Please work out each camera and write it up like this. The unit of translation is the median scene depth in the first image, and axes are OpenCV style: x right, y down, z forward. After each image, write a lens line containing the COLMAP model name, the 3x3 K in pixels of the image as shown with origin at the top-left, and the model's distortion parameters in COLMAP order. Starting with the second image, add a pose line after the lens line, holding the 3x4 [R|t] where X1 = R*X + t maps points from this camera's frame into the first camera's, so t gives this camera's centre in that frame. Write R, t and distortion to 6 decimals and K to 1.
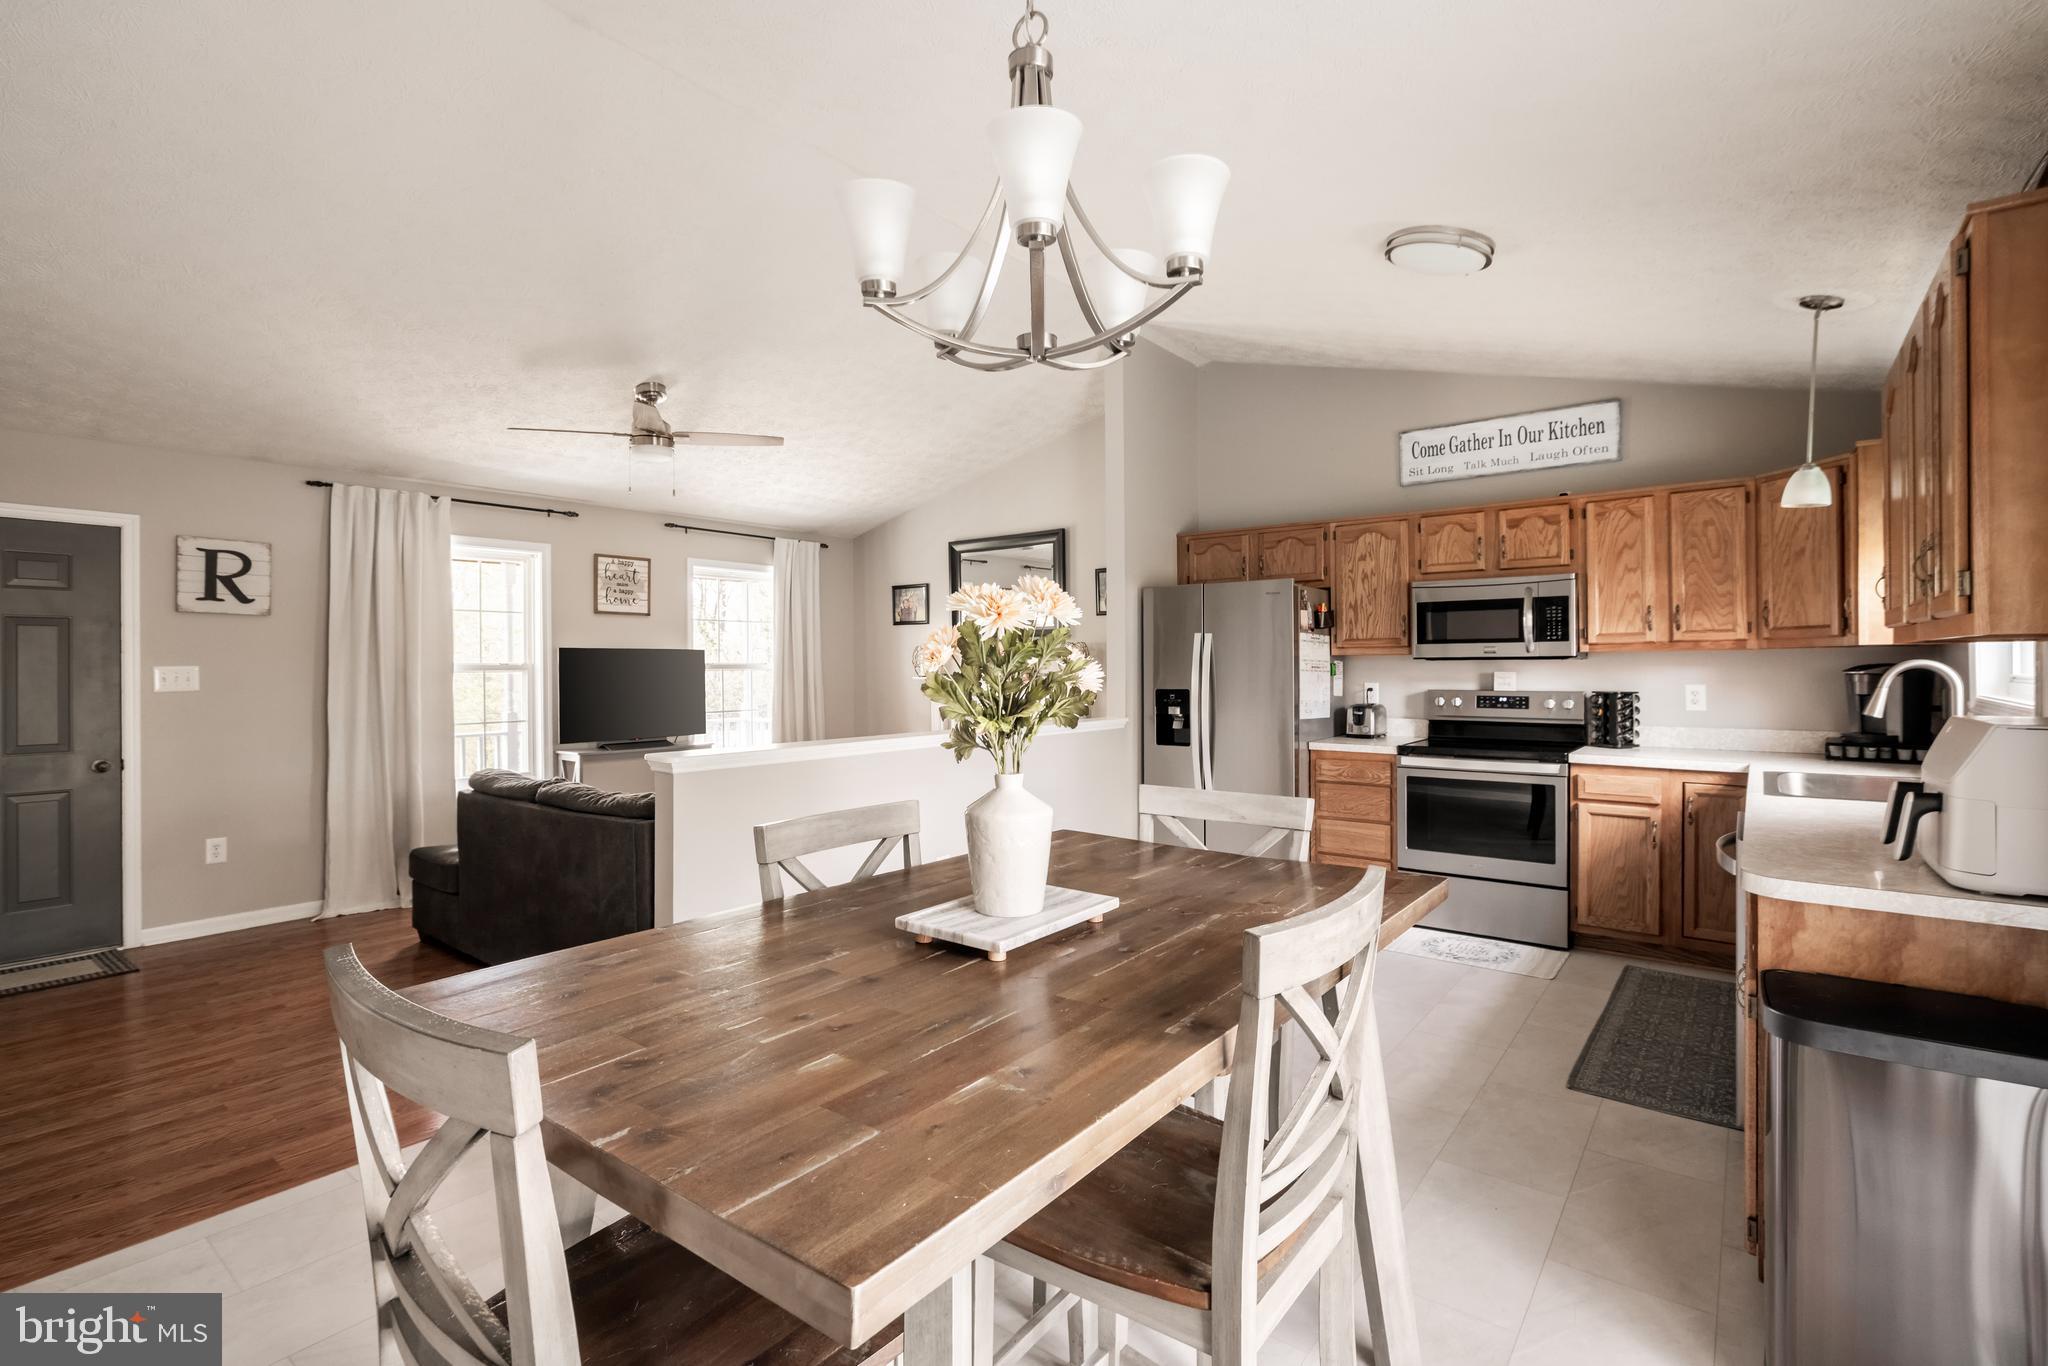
lens RADIAL K [[932.8, 0, 1025.9], [0, 932.8, 676.1], [0, 0, 1]] dist [-0.000949, -0.000013]
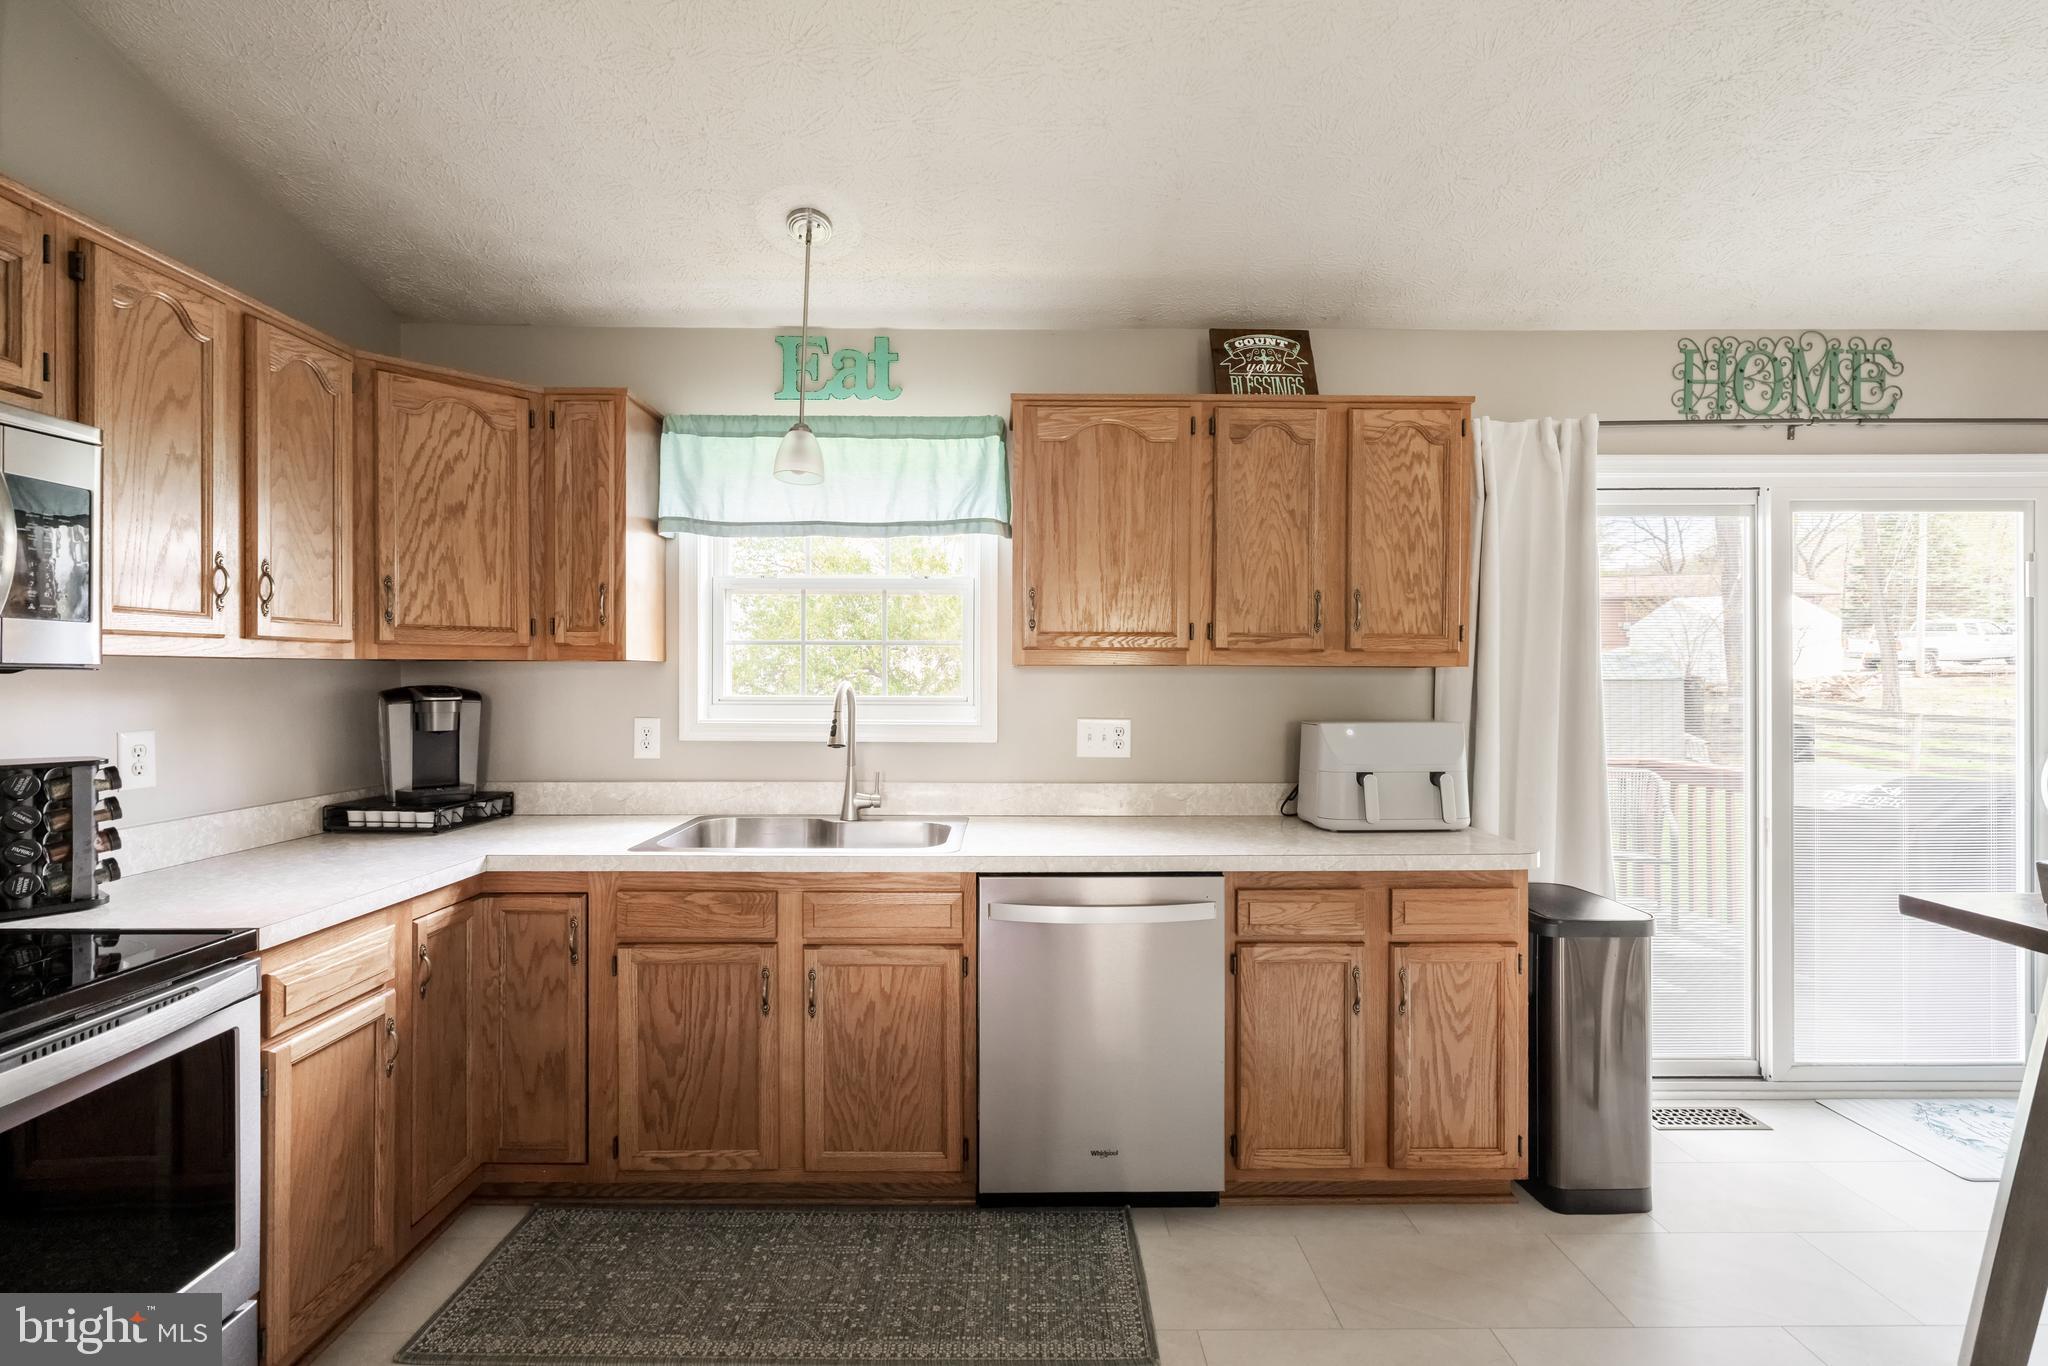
lens RADIAL K [[889.4, 0, 1024.4], [0, 889.4, 678.0], [0, 0, 1]] dist [-0.000086, 0.000270]
pose [[-0.619983, 0.001069, 0.784614, 0.121643], [0.004106, 0.999990, 0.001882, -0.018024], [-0.784604, 0.004389, -0.619981, 1.047840]]
